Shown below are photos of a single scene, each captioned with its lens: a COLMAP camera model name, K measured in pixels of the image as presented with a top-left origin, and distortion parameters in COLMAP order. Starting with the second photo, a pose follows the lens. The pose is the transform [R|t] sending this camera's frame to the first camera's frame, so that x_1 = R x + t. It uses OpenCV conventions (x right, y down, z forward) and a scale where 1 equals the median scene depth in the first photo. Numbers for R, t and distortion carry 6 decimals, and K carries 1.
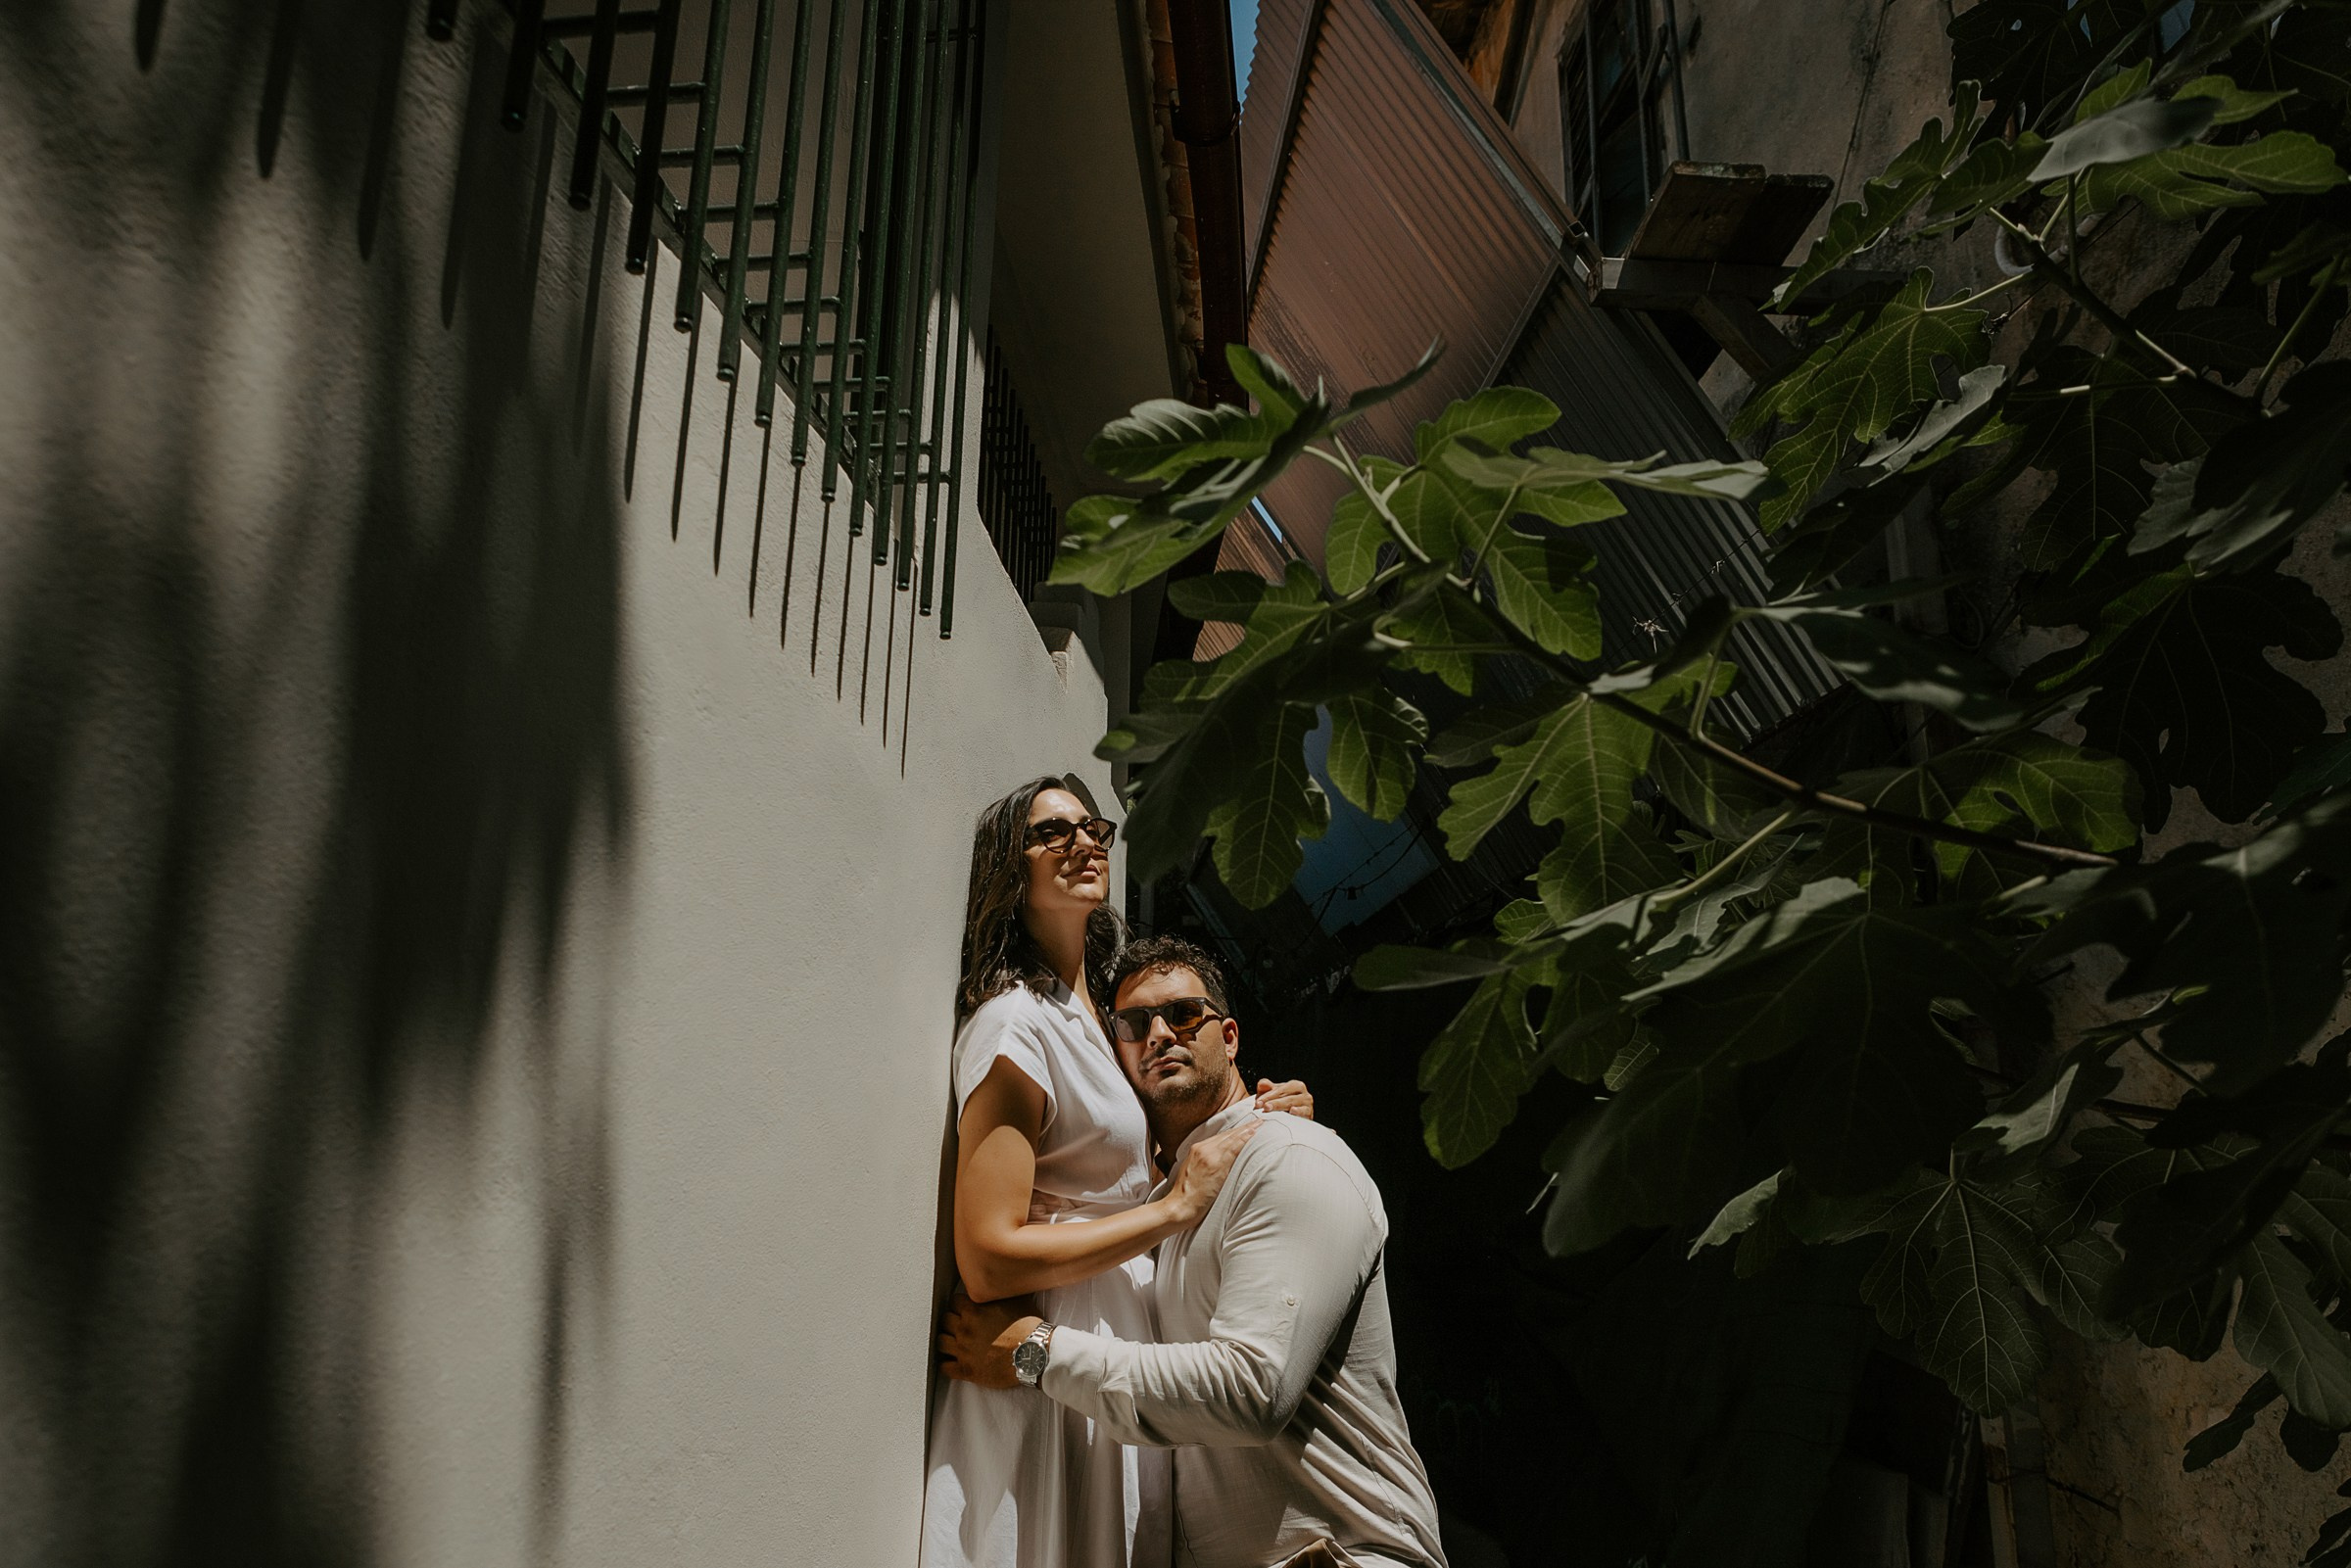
lens RADIAL K [[1750.6, 0, 1175.5], [0, 1750.6, 784.0], [0, 0, 1]] dist [-0.010089, -0.008803]
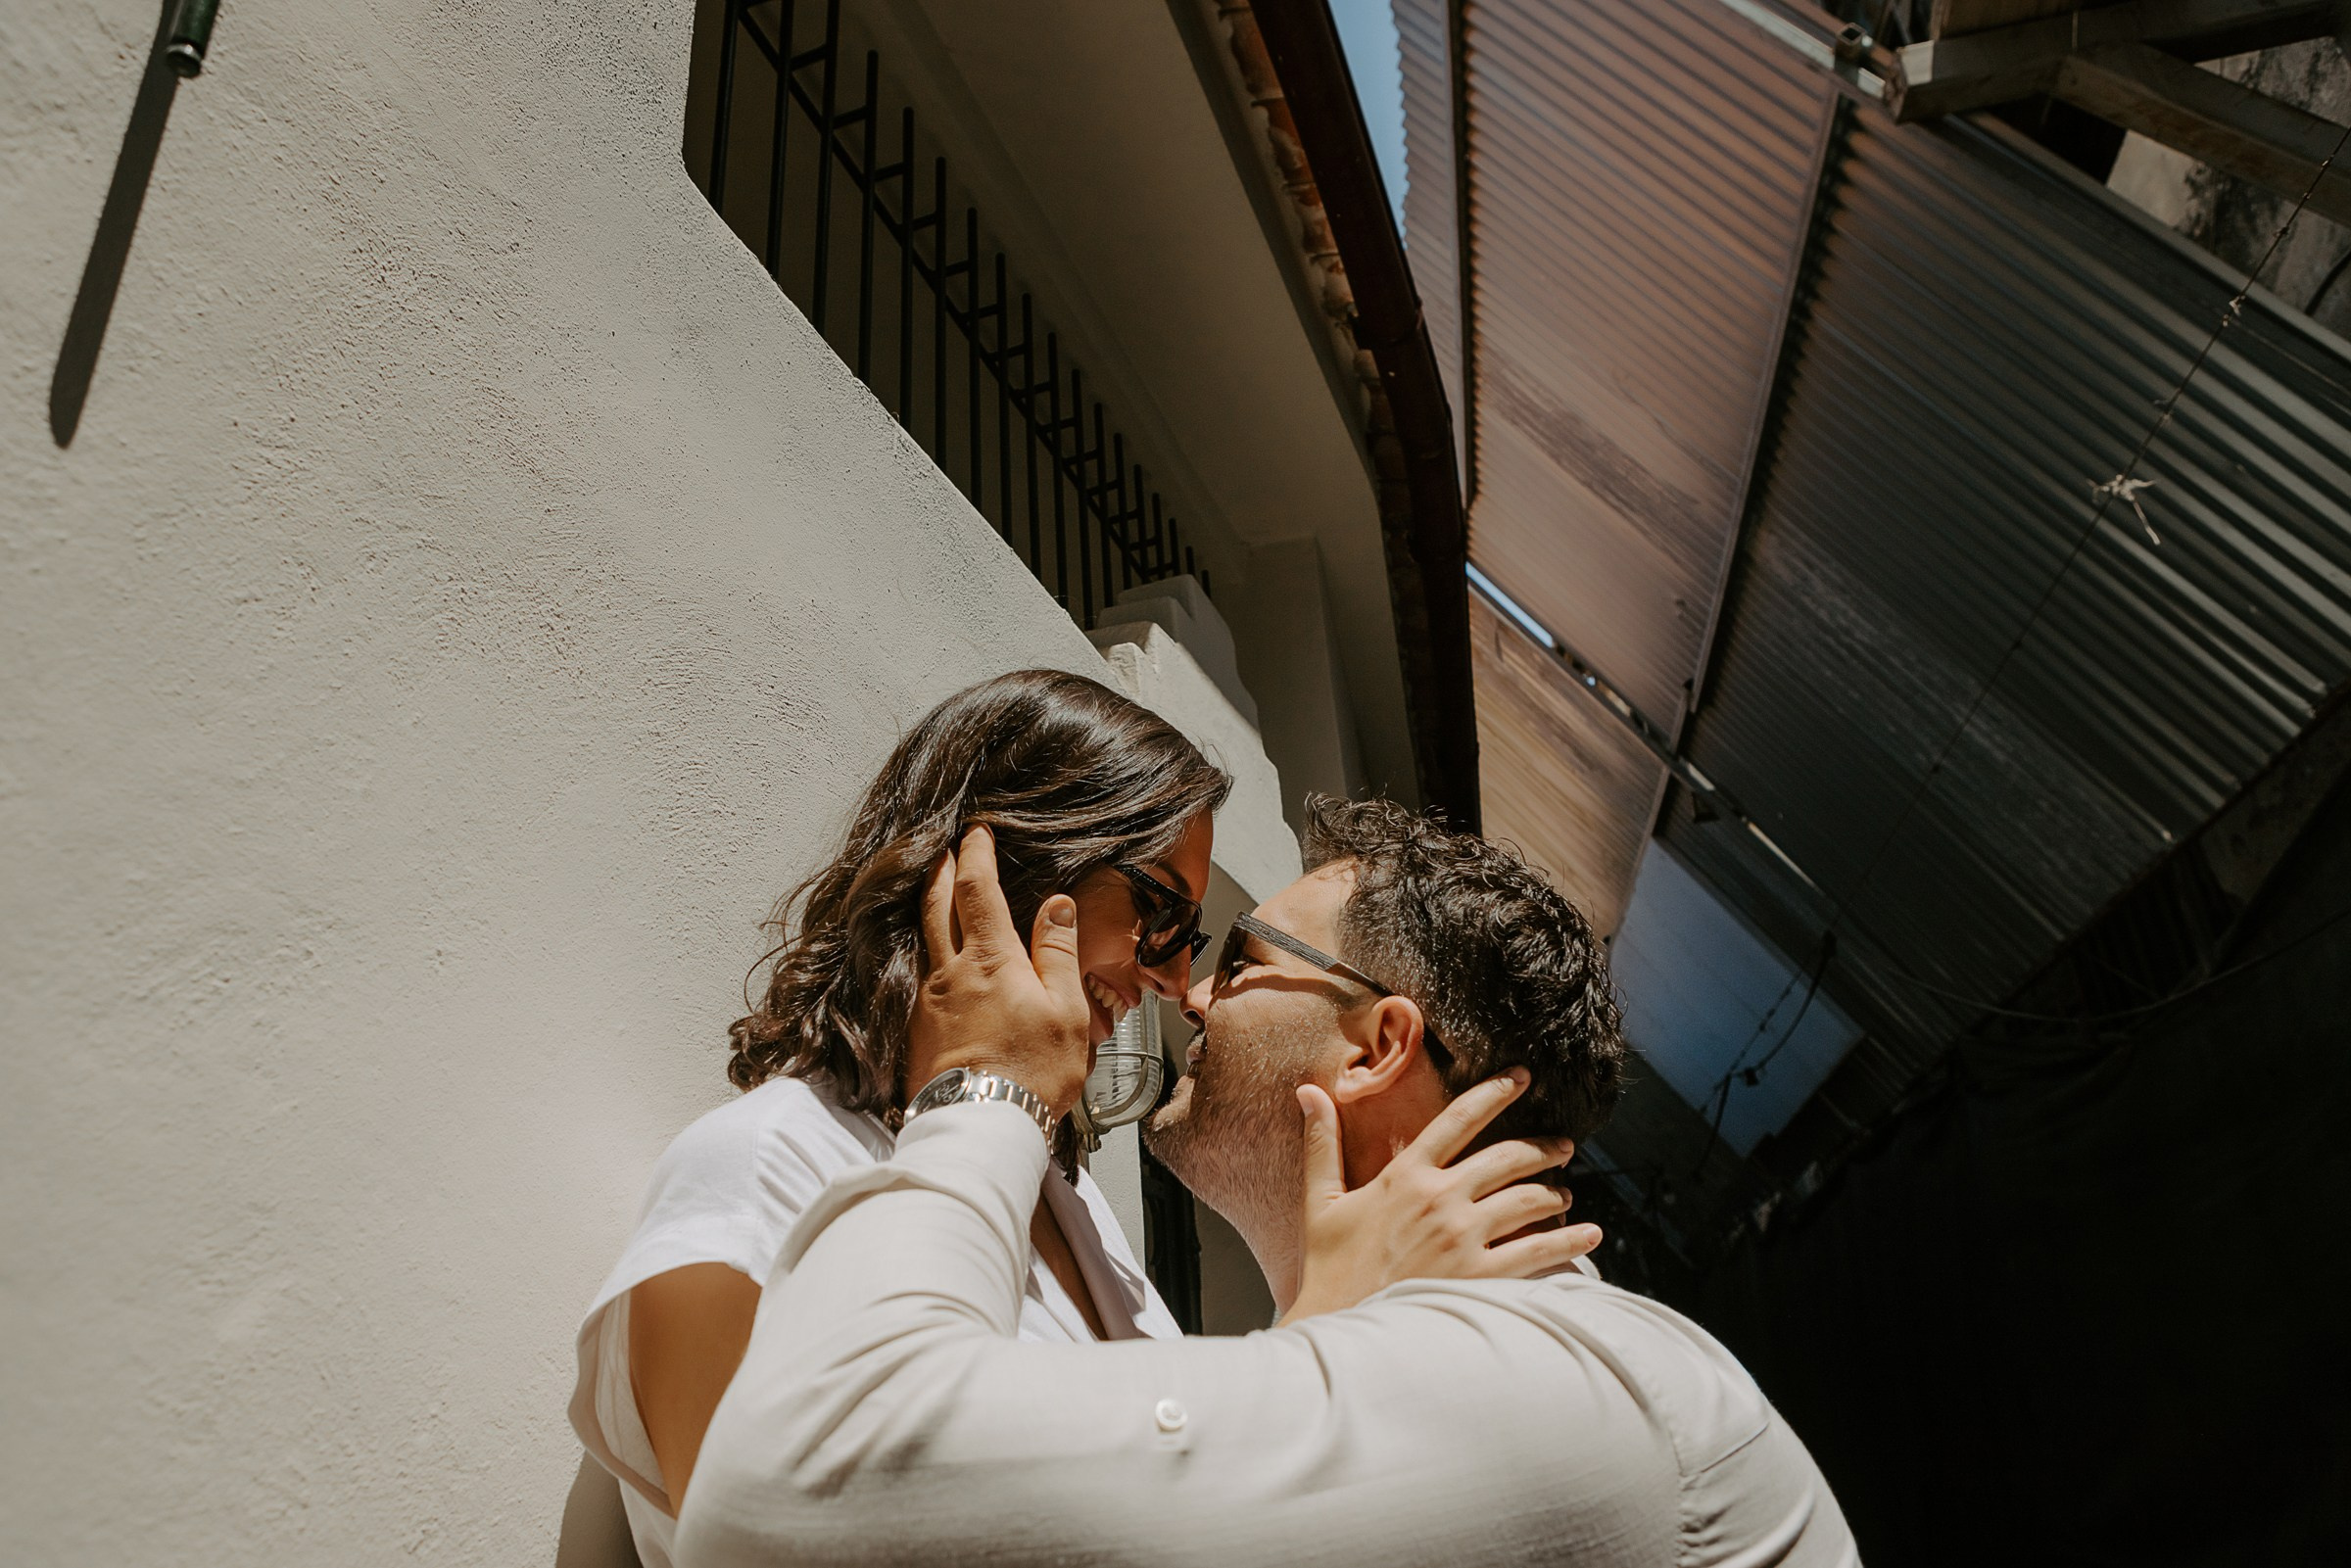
lens RADIAL K [[1750.6, 0, 1175.5], [0, 1750.6, 784.0], [0, 0, 1]] dist [-0.010089, -0.008803]
pose [[0.961022, -0.222415, -0.164219, 0.018228], [0.189769, 0.962628, -0.193222, 0.054590], [0.201058, 0.154527, 0.967314, 0.319269]]
